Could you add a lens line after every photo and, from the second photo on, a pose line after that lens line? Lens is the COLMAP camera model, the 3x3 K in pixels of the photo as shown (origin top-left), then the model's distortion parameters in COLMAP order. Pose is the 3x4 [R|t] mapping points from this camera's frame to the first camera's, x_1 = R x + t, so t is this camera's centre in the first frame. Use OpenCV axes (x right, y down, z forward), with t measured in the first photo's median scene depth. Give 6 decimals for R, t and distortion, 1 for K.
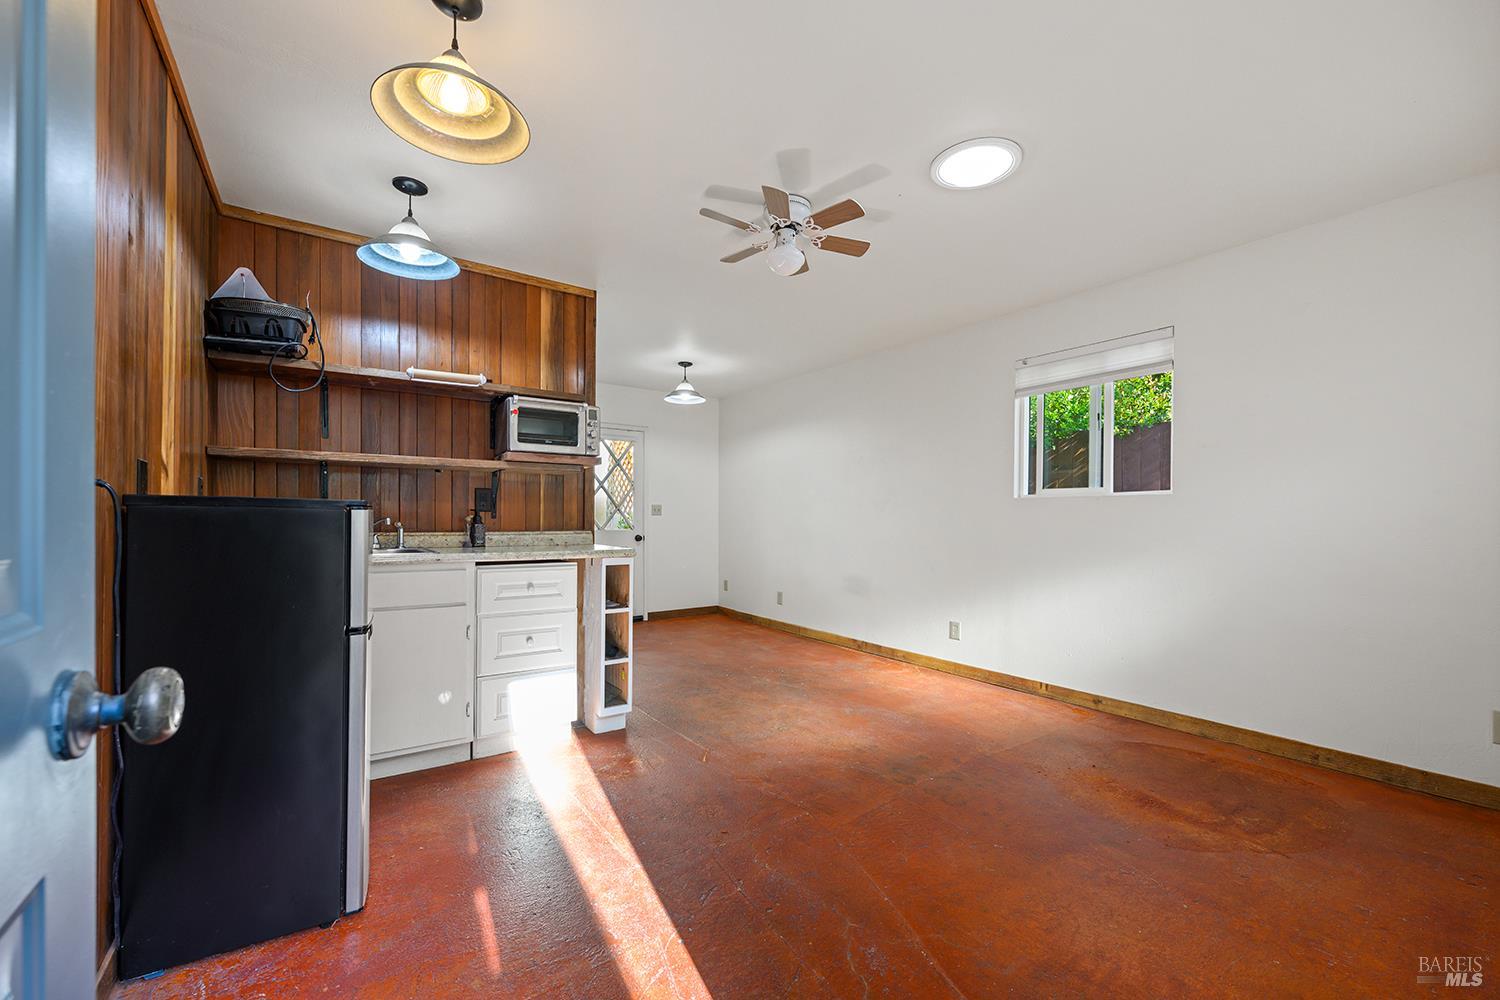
lens RADIAL K [[599.3, 0, 742.4], [0, 599.3, 511.5], [0, 0, 1]] dist [0.000240, -0.000094]
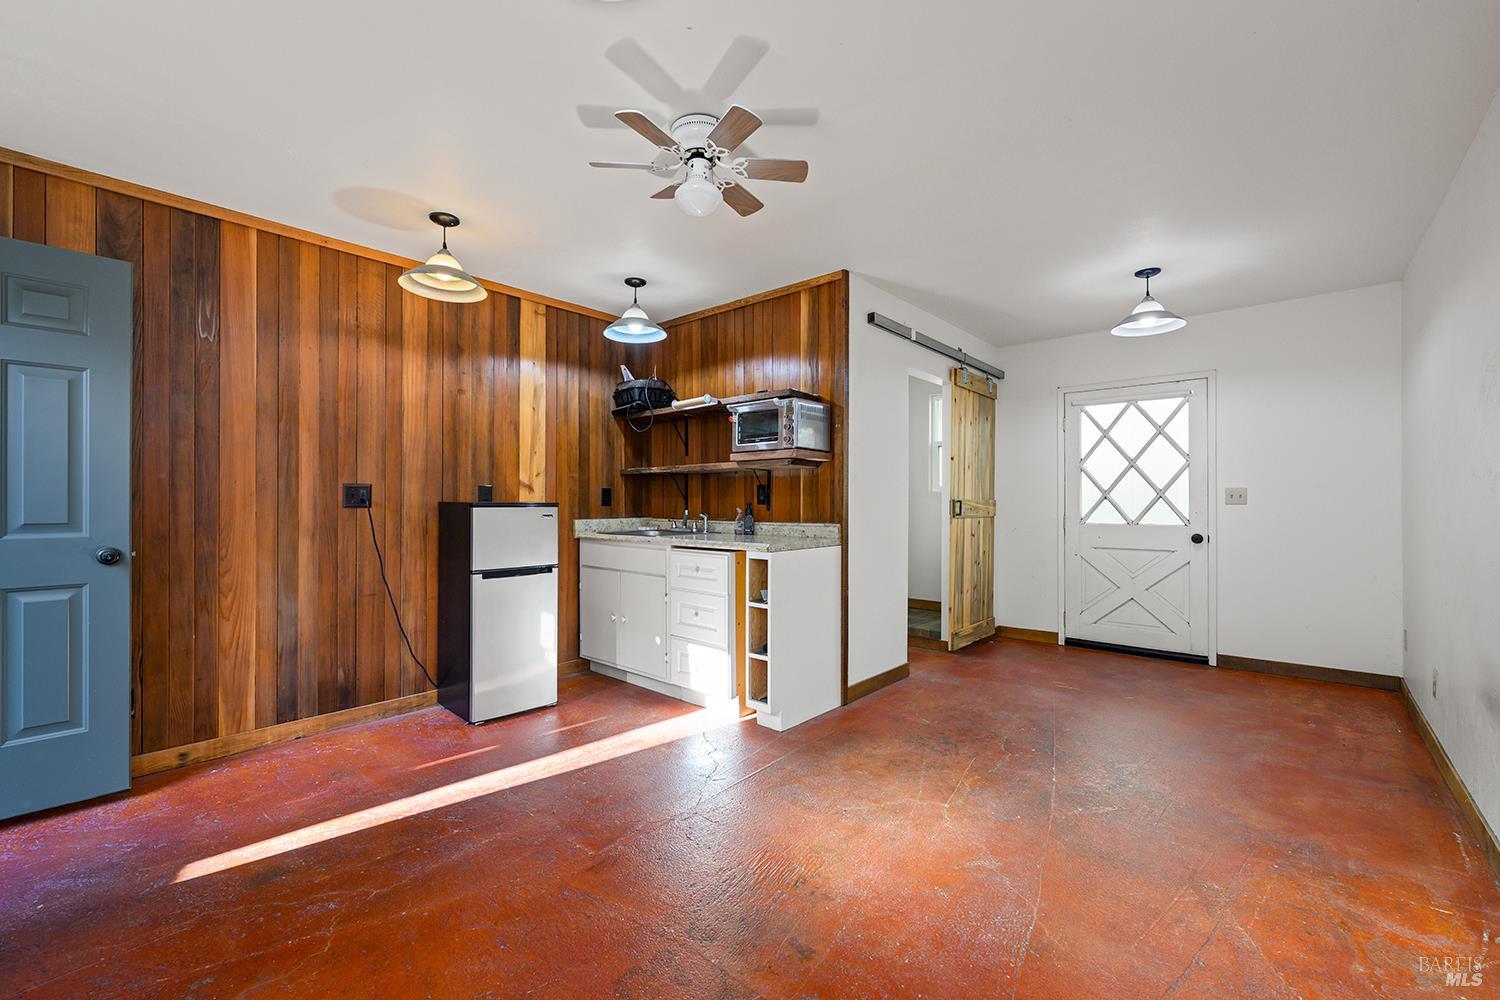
lens RADIAL K [[608.6, 0, 750.4], [0, 608.6, 489.3], [0, 0, 1]] dist [-0.000884, 0.000019]
pose [[0.248378, -0.025634, -0.968324, 0.700463], [0.012989, 0.999648, -0.023131, -0.002356], [0.968576, -0.006832, 0.248624, 0.679480]]
